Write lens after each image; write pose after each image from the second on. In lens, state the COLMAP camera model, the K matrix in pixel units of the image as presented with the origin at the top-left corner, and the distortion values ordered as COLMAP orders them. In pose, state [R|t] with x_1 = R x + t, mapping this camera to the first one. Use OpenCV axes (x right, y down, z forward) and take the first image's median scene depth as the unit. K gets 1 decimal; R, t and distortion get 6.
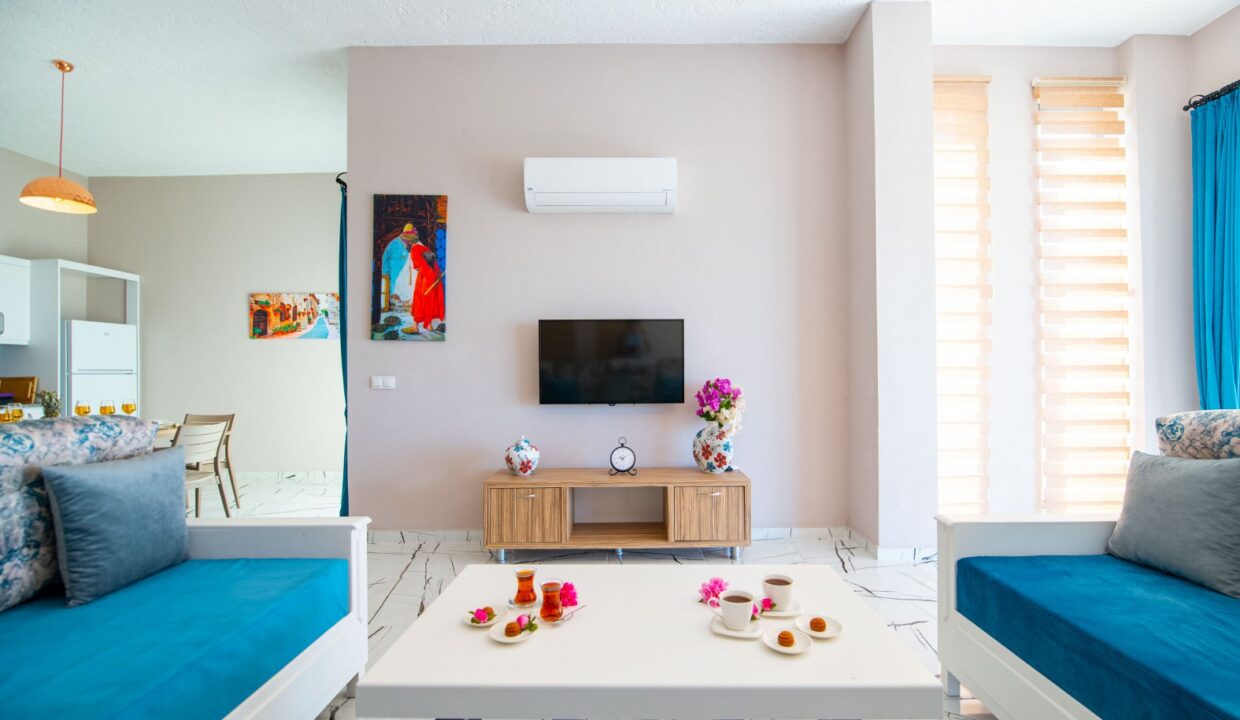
lens RADIAL K [[539.2, 0, 640.0], [0, 539.2, 366.4], [0, 0, 1]] dist [-0.002024, -0.008851]
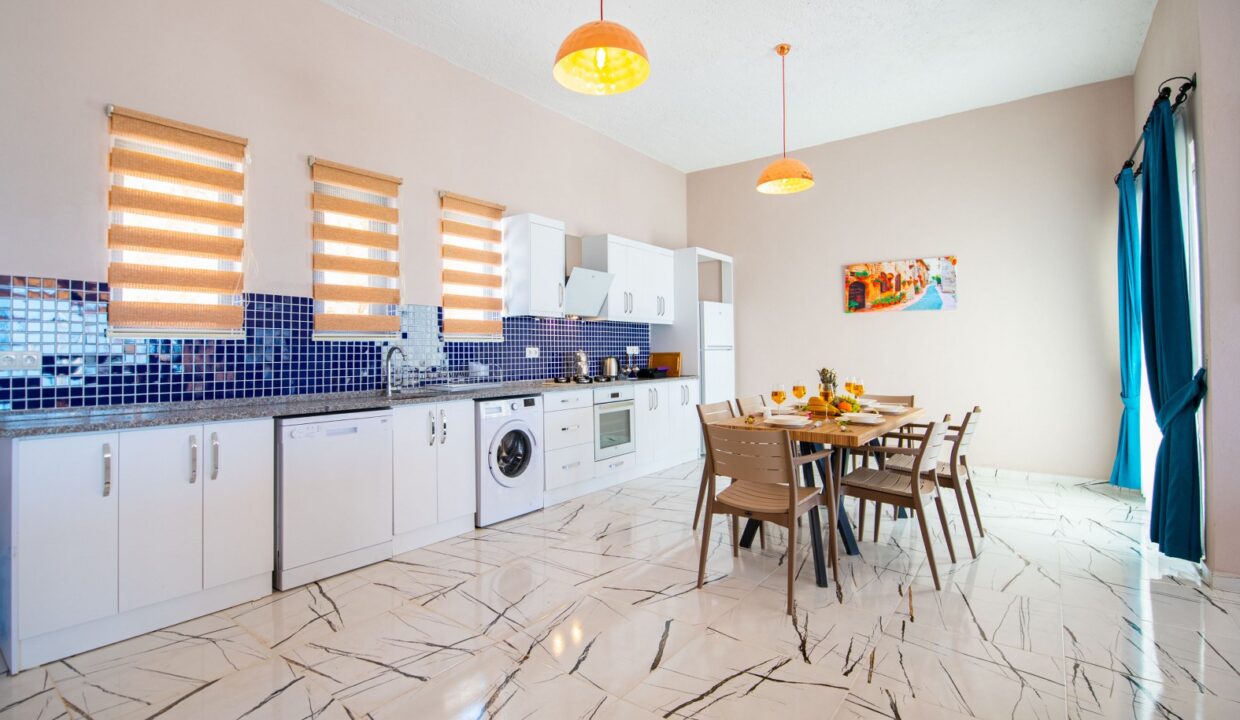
lens RADIAL K [[577.1, 0, 606.0], [0, 577.1, 336.8], [0, 0, 1]] dist [0.000963, -0.008160]
pose [[0.785199, -0.010955, -0.619146, -0.702384], [0.007202, 0.999937, -0.008559, -0.006171], [0.619201, 0.002262, 0.785229, -0.094623]]
